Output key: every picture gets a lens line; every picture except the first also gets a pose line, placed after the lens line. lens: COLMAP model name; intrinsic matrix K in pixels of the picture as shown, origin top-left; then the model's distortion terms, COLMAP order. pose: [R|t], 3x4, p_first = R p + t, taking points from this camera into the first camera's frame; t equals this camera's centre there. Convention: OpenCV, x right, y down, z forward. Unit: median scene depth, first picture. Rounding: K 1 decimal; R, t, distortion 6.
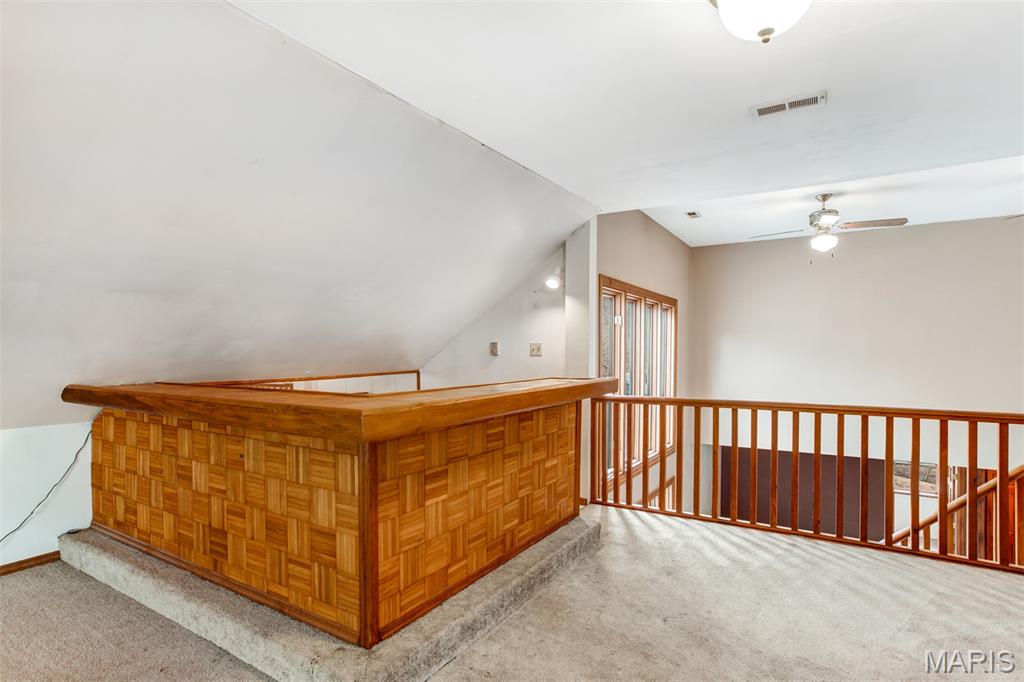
lens RADIAL K [[527.6, 0, 501.7], [0, 527.6, 332.5], [0, 0, 1]] dist [-0.053339, 0.039241]
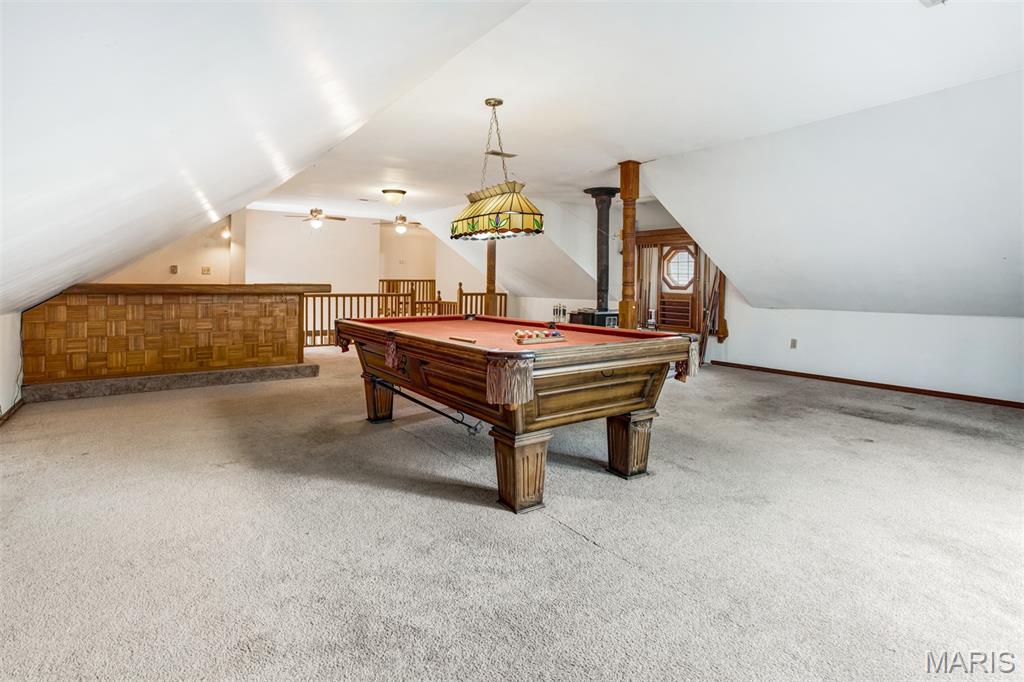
lens RADIAL K [[527.6, 0, 501.7], [0, 527.6, 332.5], [0, 0, 1]] dist [-0.053339, 0.039241]
pose [[0.367309, -0.086563, 0.926062, -1.276171], [-0.036533, 0.993549, 0.107361, 0.016634], [-0.929381, -0.073267, 0.361777, -0.594975]]
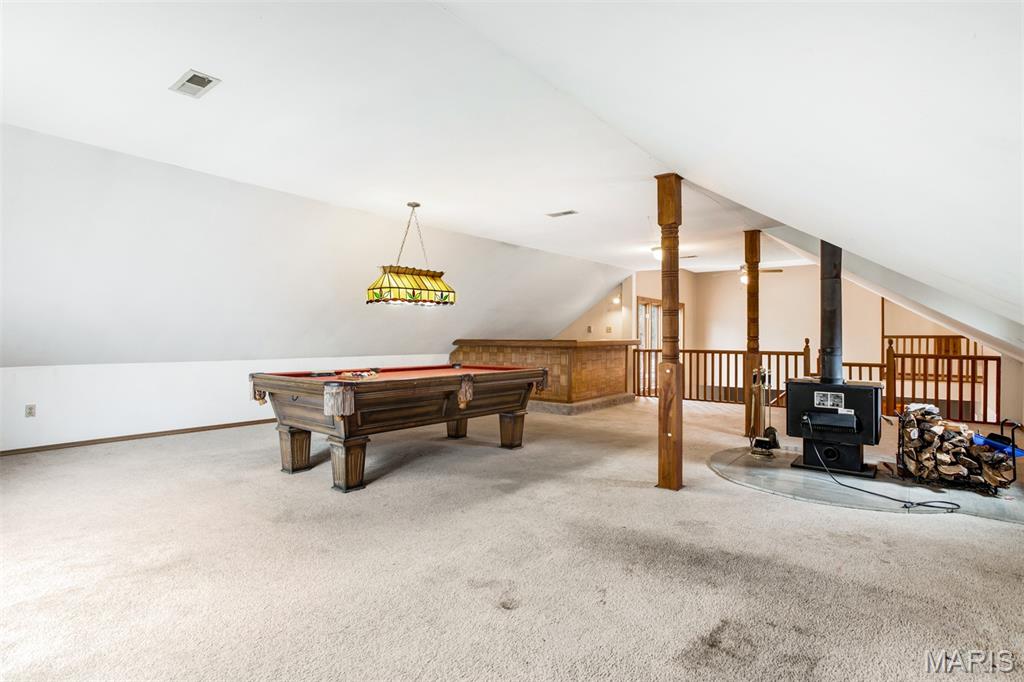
lens RADIAL K [[527.6, 0, 501.7], [0, 527.6, 332.5], [0, 0, 1]] dist [-0.053339, 0.039241]
pose [[0.994277, -0.000431, -0.106832, -0.160809], [0.002995, 0.999711, 0.023840, -0.010690], [0.106791, -0.024024, 0.993991, -1.382726]]
